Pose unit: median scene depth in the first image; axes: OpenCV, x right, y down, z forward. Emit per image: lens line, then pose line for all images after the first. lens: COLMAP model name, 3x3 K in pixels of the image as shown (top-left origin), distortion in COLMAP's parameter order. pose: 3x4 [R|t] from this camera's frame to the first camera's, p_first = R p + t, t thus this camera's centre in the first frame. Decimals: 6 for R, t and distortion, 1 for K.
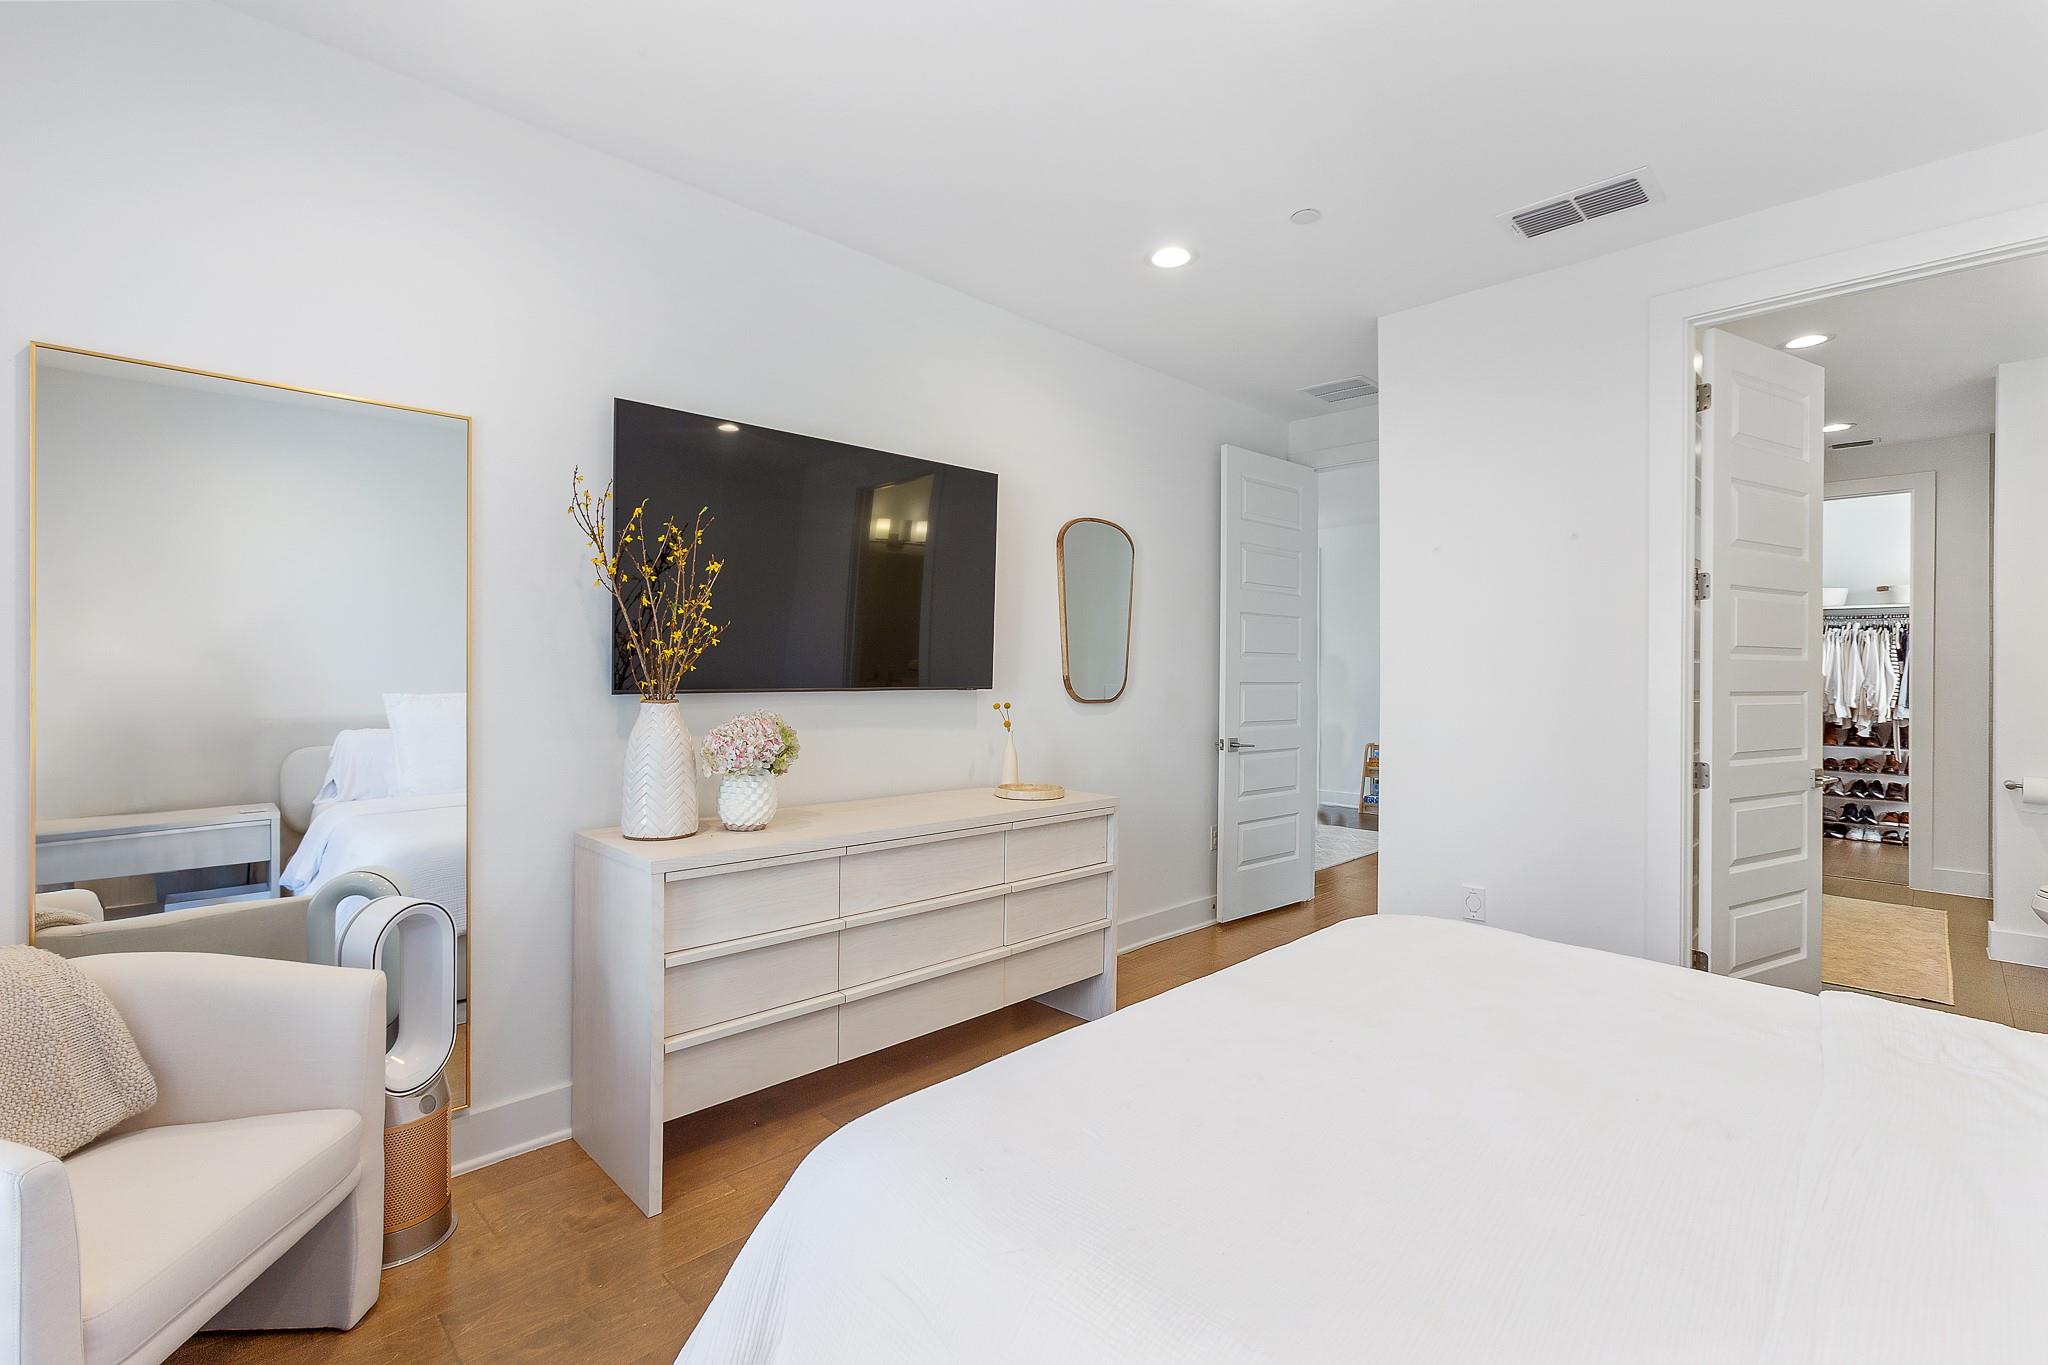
lens RADIAL K [[923.5, 0, 1023.8], [0, 923.5, 675.9], [0, 0, 1]] dist [-0.004900, 0.009094]
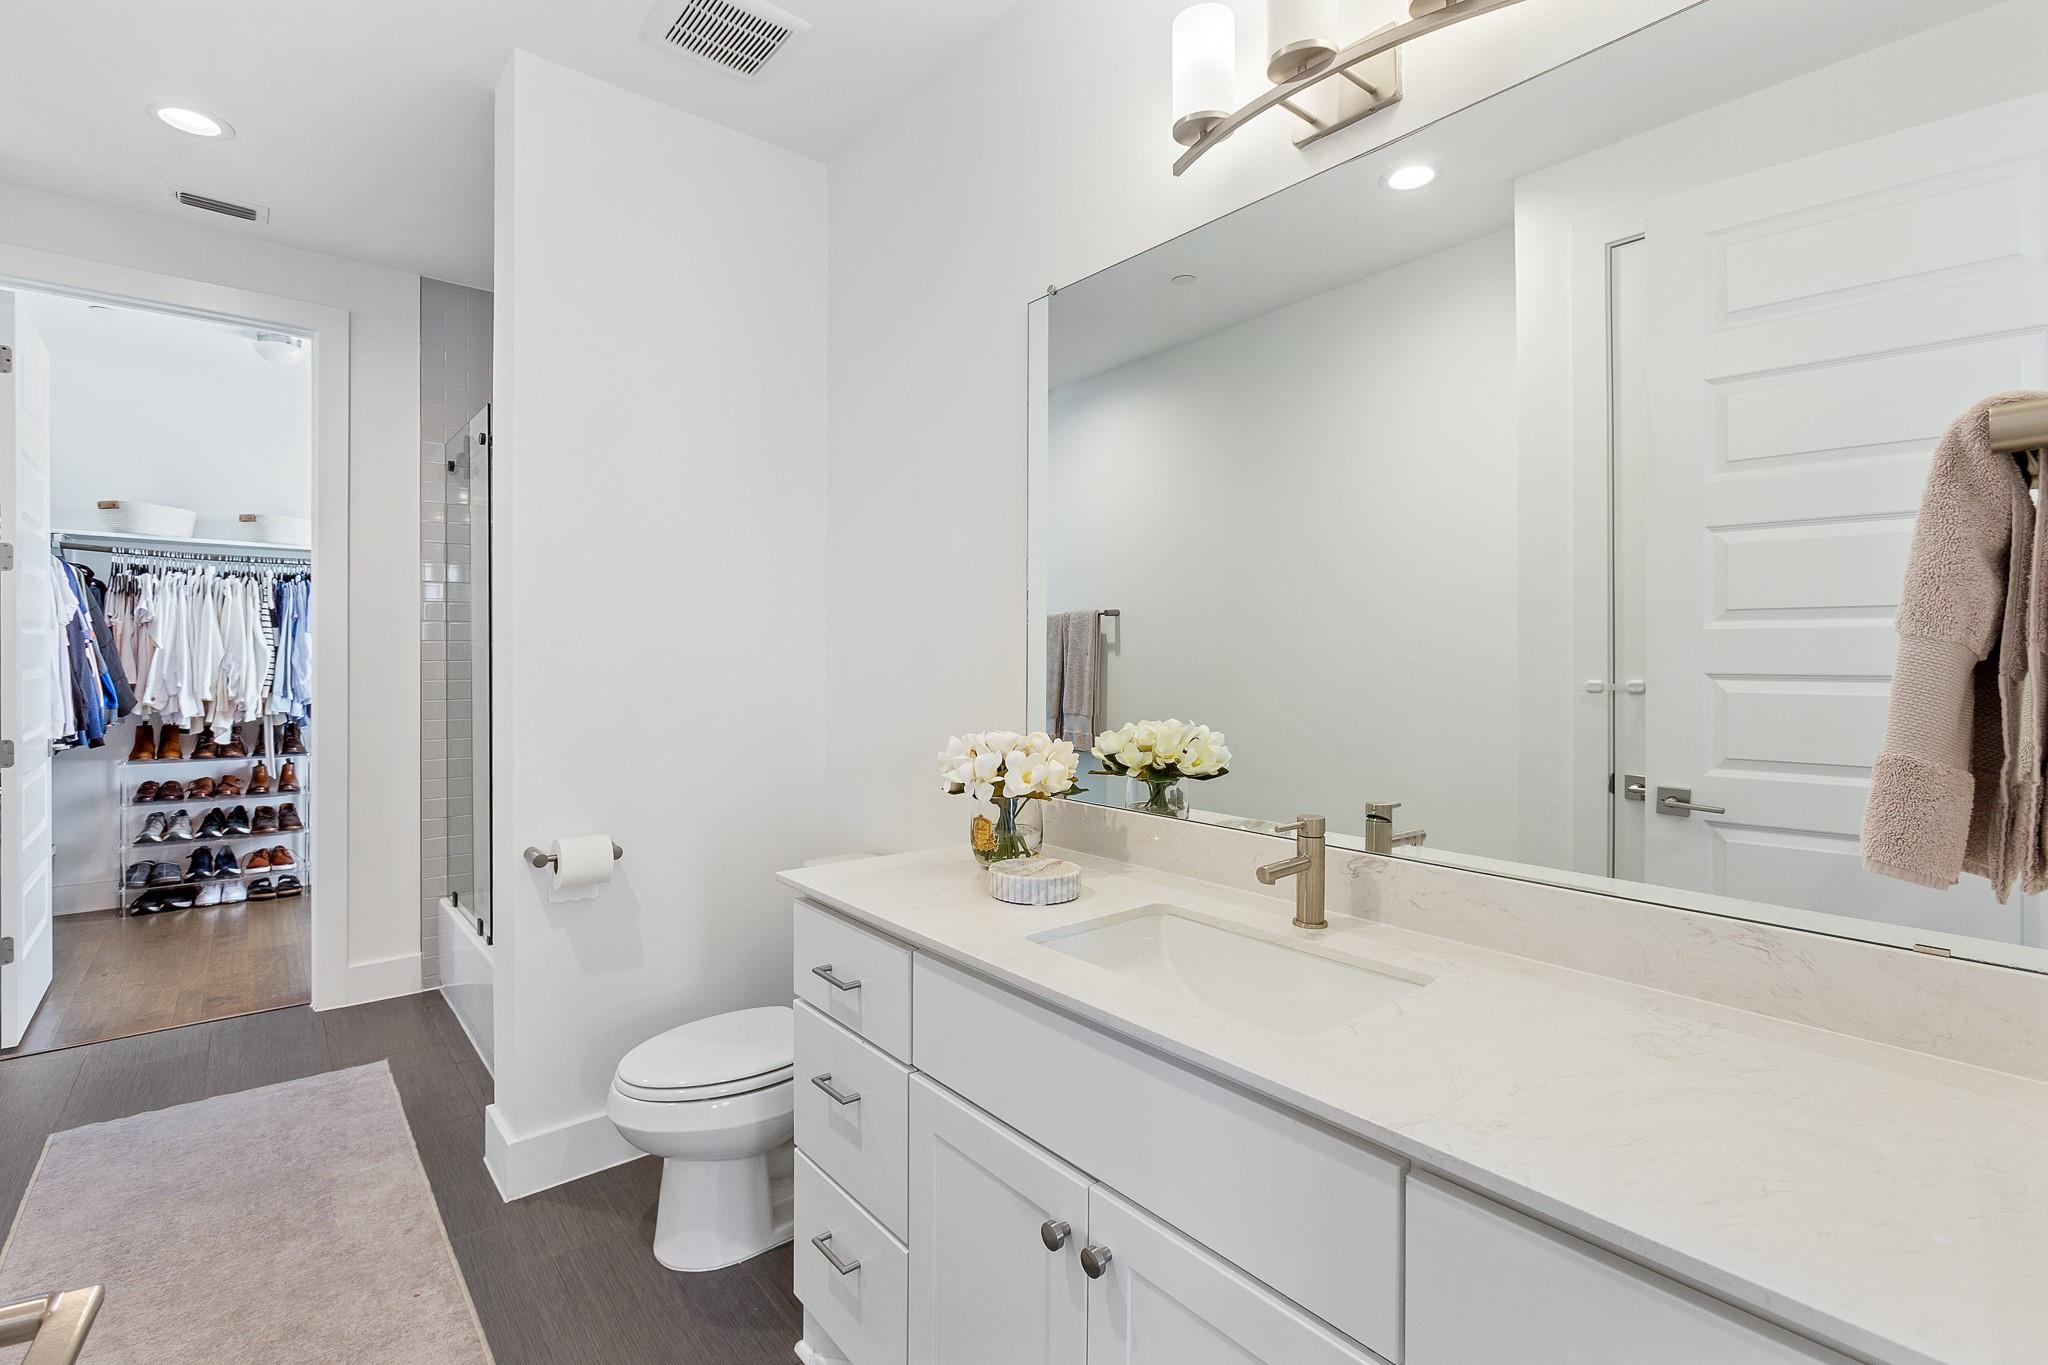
lens RADIAL K [[923.5, 0, 981.9], [0, 923.5, 657.8], [0, 0, 1]] dist [-0.004900, 0.009094]
pose [[0.115572, -0.009331, 0.993255, 0.329592], [-0.004043, 0.999943, 0.009864, -0.002532], [-0.993291, -0.005156, 0.115528, 0.400157]]
